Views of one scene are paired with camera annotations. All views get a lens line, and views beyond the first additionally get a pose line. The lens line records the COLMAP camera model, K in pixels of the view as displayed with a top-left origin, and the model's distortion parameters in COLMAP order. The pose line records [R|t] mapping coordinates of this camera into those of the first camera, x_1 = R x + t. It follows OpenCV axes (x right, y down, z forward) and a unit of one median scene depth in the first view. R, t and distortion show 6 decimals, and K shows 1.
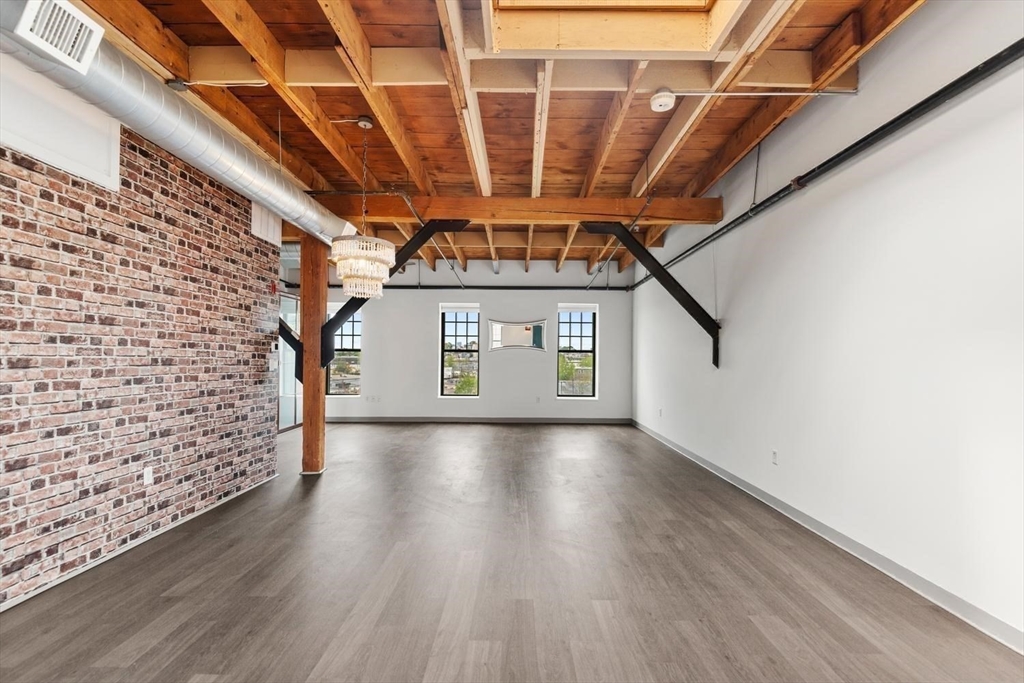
lens RADIAL K [[464.1, 0, 515.7], [0, 464.1, 350.6], [0, 0, 1]] dist [0.008391, -0.001561]
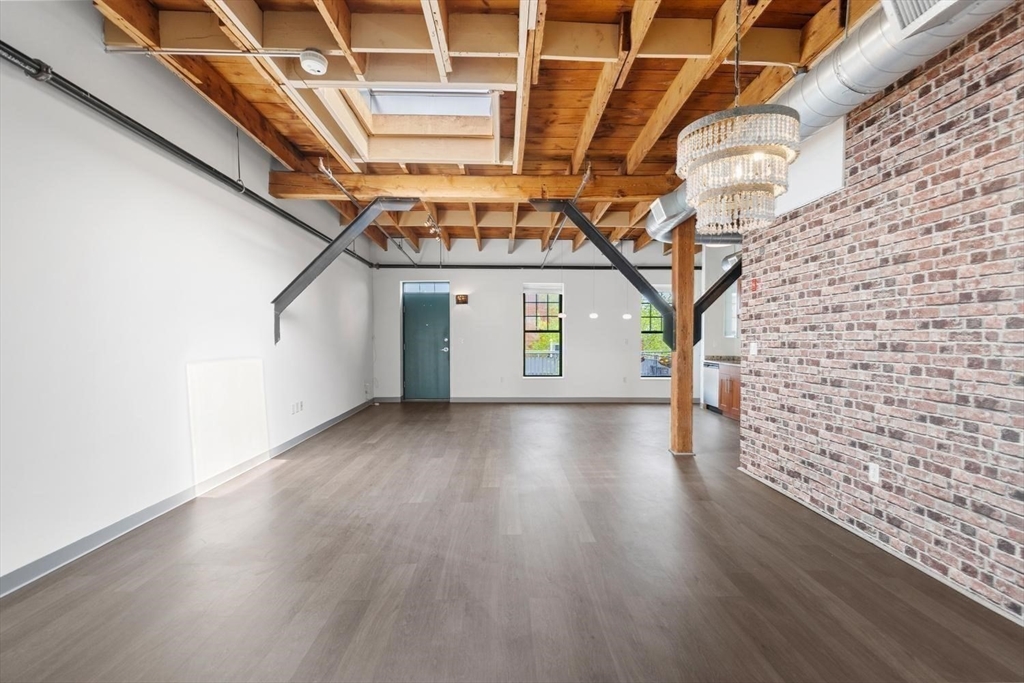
lens RADIAL K [[464.1, 0, 515.3], [0, 464.1, 349.3], [0, 0, 1]] dist [0.008391, -0.001561]
pose [[-0.999402, -0.010856, -0.032833, -0.051527], [-0.011069, 0.999919, 0.006328, 0.026479], [0.032762, 0.006687, -0.999441, 1.577483]]
